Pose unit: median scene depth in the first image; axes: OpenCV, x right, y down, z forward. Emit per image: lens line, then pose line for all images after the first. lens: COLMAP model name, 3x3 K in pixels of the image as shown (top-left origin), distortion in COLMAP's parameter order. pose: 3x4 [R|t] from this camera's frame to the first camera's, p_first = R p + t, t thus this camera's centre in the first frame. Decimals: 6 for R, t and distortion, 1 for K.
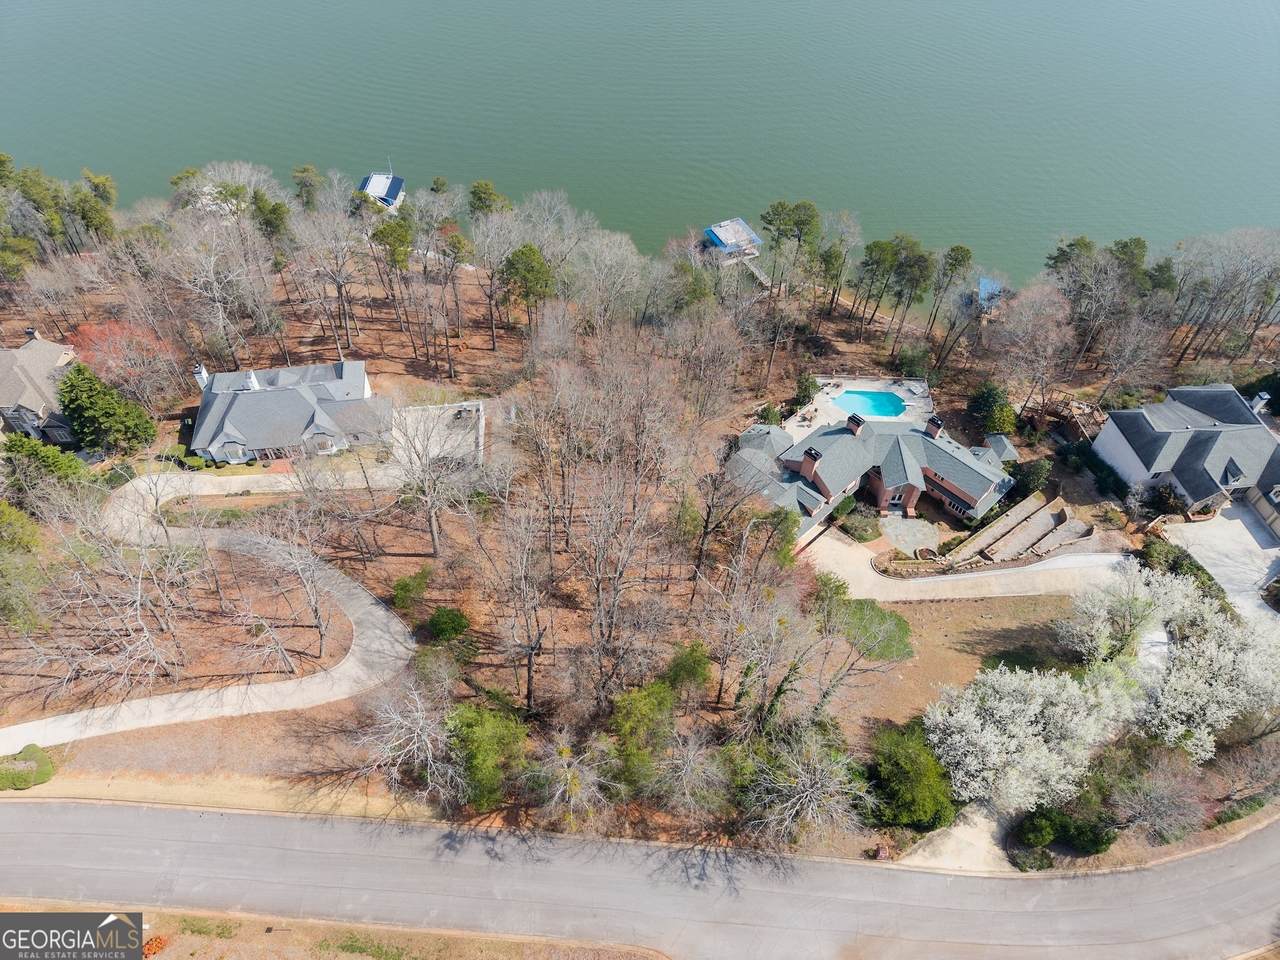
lens RADIAL K [[858.6, 0, 631.6], [0, 858.6, 478.0], [0, 0, 1]] dist [0.037700, -0.048593]
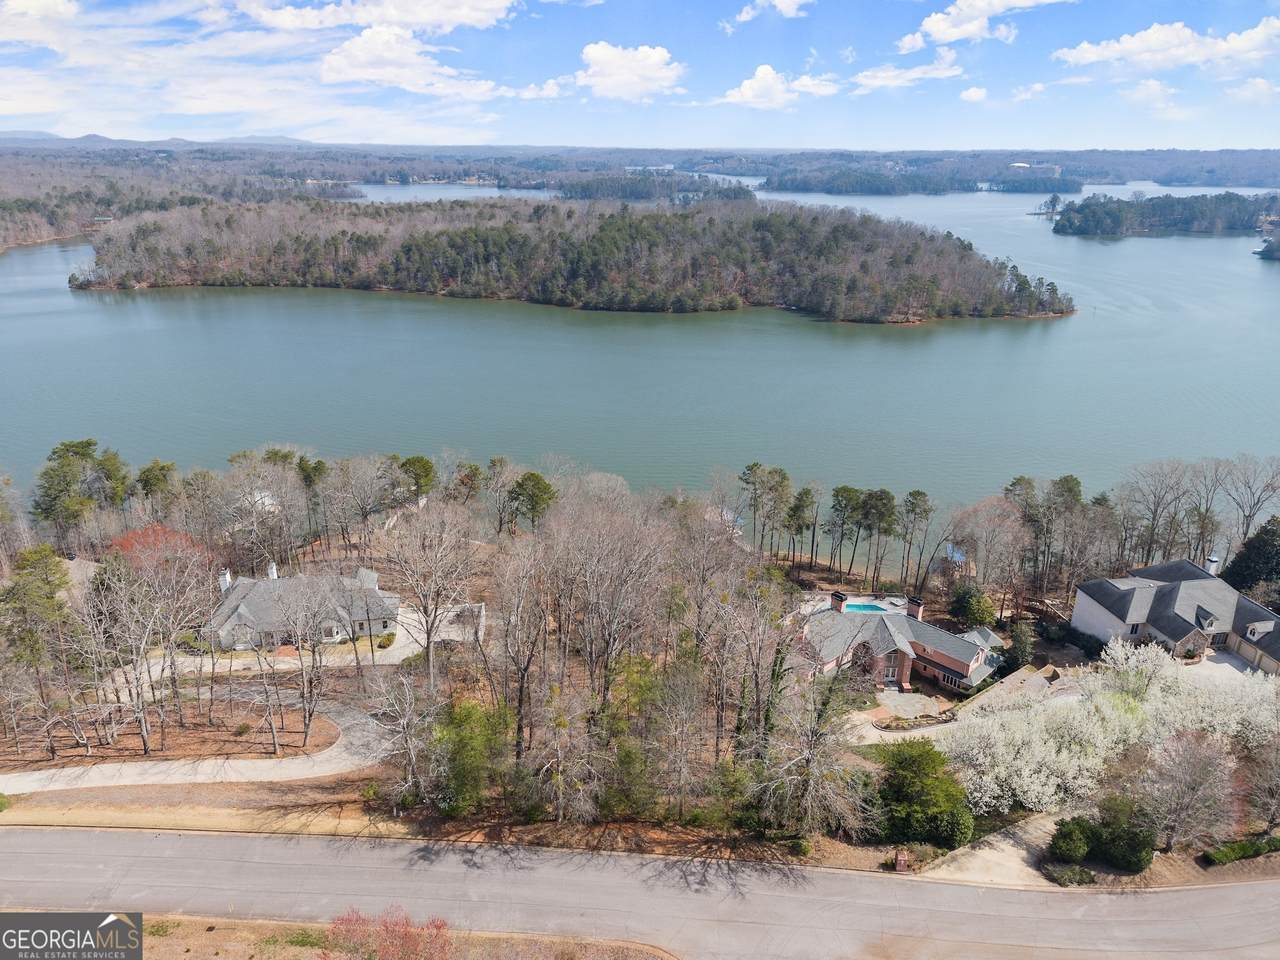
lens RADIAL K [[858.6, 0, 631.6], [0, 858.6, 478.0], [0, 0, 1]] dist [0.037700, -0.048593]
pose [[0.999899, -0.014091, 0.001695, 0.011667], [0.013114, 0.871621, -0.490005, 0.519098], [0.005427, 0.489978, 0.871718, 0.012852]]
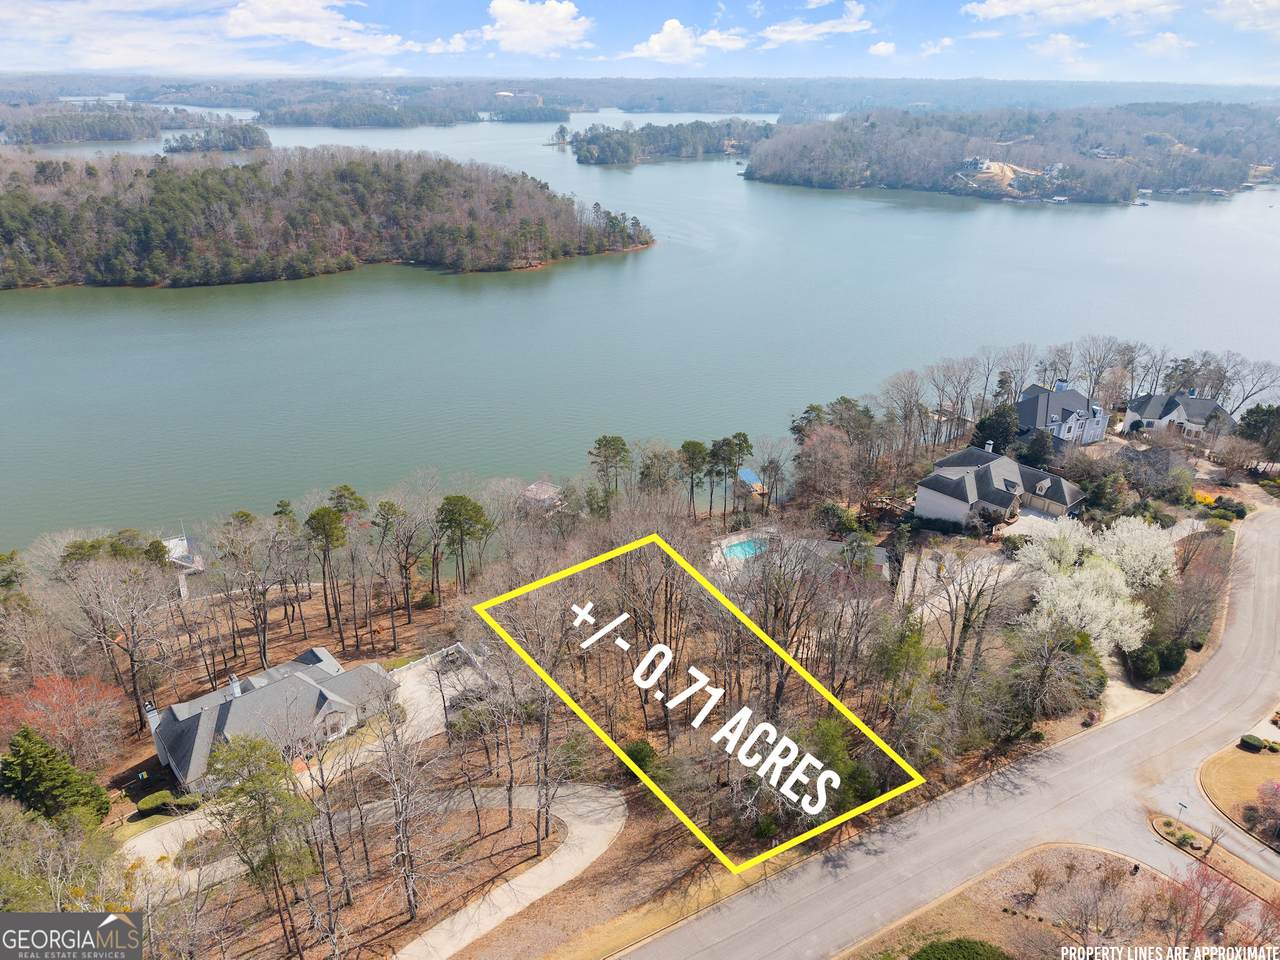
lens RADIAL K [[858.6, 0, 631.6], [0, 858.6, 478.0], [0, 0, 1]] dist [0.037700, -0.048593]
pose [[0.845708, -0.235366, 0.478938, -0.776096], [0.415066, 0.854205, -0.313137, 0.253028], [-0.335409, 0.463613, 0.820100, 0.045634]]
